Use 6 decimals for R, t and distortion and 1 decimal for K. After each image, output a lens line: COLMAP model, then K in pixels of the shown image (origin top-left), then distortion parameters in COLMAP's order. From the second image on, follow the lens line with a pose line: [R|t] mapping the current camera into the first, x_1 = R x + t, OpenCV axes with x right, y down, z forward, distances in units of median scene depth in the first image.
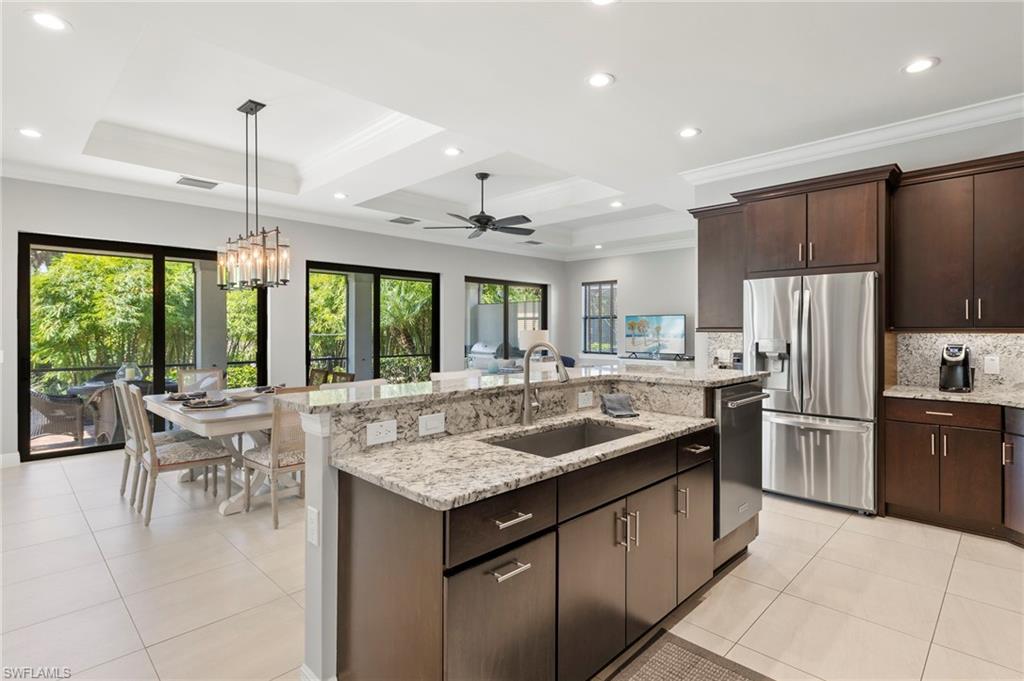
lens RADIAL K [[508.7, 0, 512.2], [0, 508.7, 330.0], [0, 0, 1]] dist [0.000641, 0.000029]
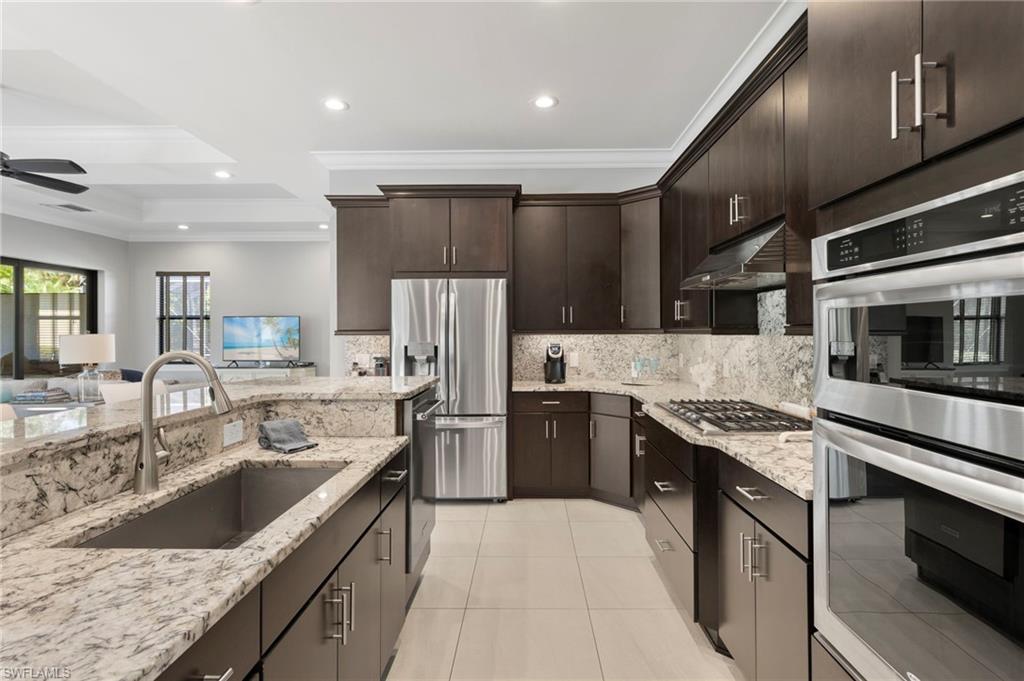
lens RADIAL K [[526.6, 0, 522.4], [0, 526.6, 331.4], [0, 0, 1]] dist [0.002924, -0.000260]
pose [[0.717890, -0.001696, 0.696155, -0.055598], [0.004484, 0.999988, -0.002188, 0.001014], [-0.696142, 0.004693, 0.717888, 0.157829]]
